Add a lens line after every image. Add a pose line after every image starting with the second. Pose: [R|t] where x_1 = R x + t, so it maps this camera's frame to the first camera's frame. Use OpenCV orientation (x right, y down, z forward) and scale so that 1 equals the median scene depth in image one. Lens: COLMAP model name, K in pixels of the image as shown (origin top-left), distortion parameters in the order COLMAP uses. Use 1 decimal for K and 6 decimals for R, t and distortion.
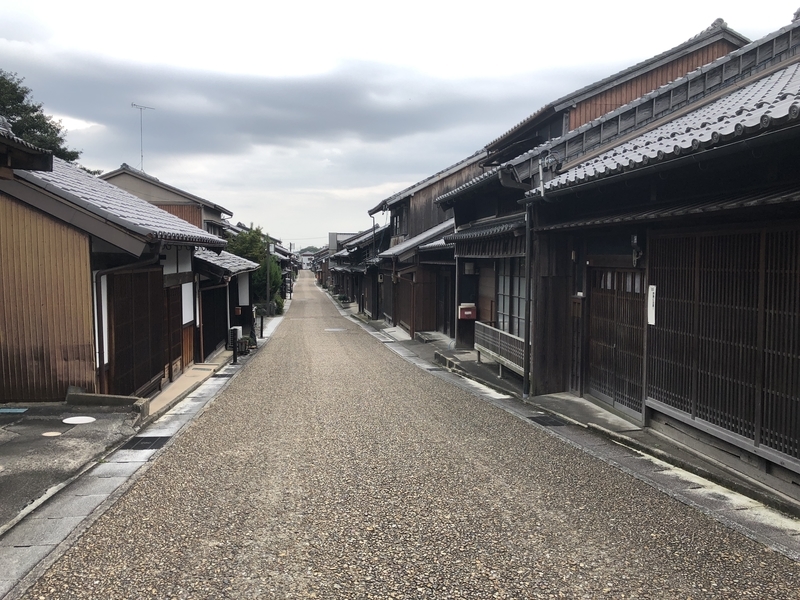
lens RADIAL K [[651.8, 0, 385.1], [0, 651.8, 294.5], [0, 0, 1]] dist [0.011225, -0.013050]
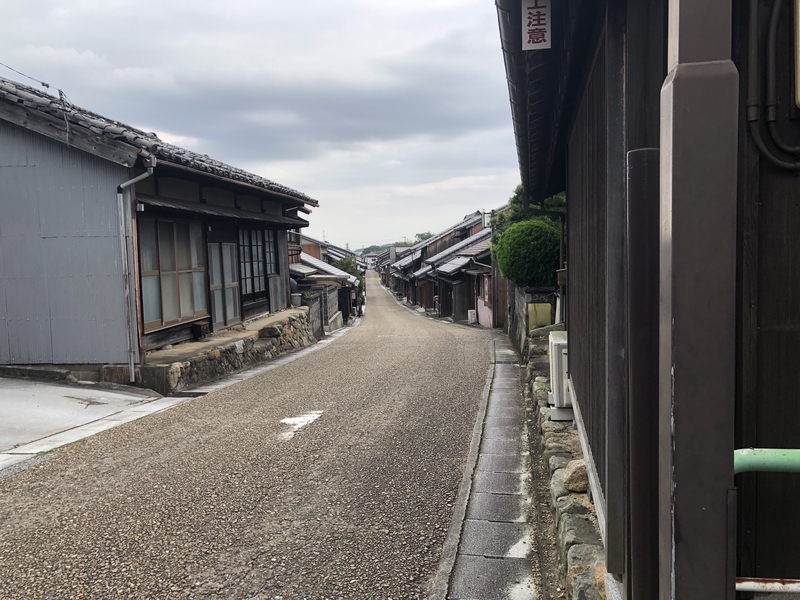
lens RADIAL K [[651.8, 0, 400.1], [0, 651.8, 301.5], [0, 0, 1]] dist [0.011225, -0.013050]
pose [[0.997148, -0.020256, -0.072709, 0.283061], [0.021589, 0.999612, 0.017593, -0.024920], [0.072324, -0.019112, 0.997198, -3.135261]]
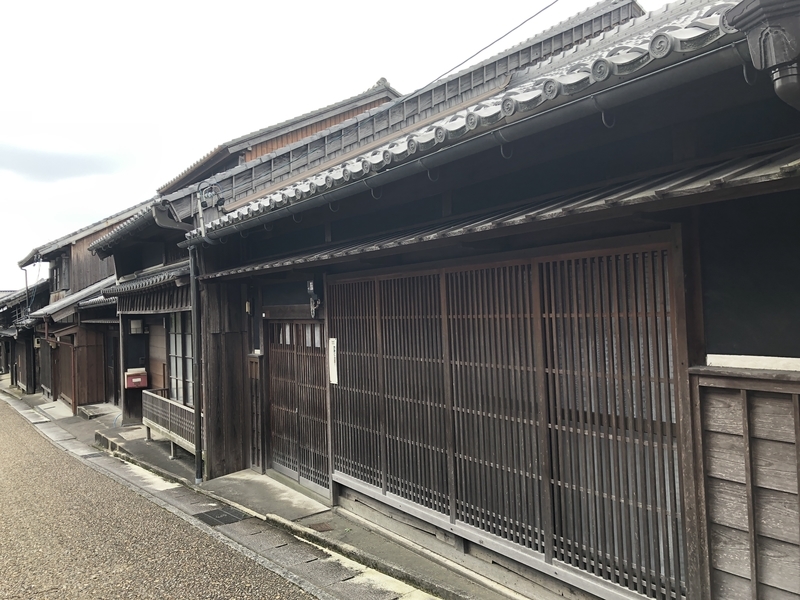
lens RADIAL K [[651.8, 0, 399.3], [0, 651.8, 296.8], [0, 0, 1]] dist [0.011225, -0.013050]
pose [[0.887683, -0.027009, 0.459662, 0.071467], [0.062773, 0.996056, -0.062698, -0.006999], [-0.456155, 0.084511, 0.885878, 0.146380]]
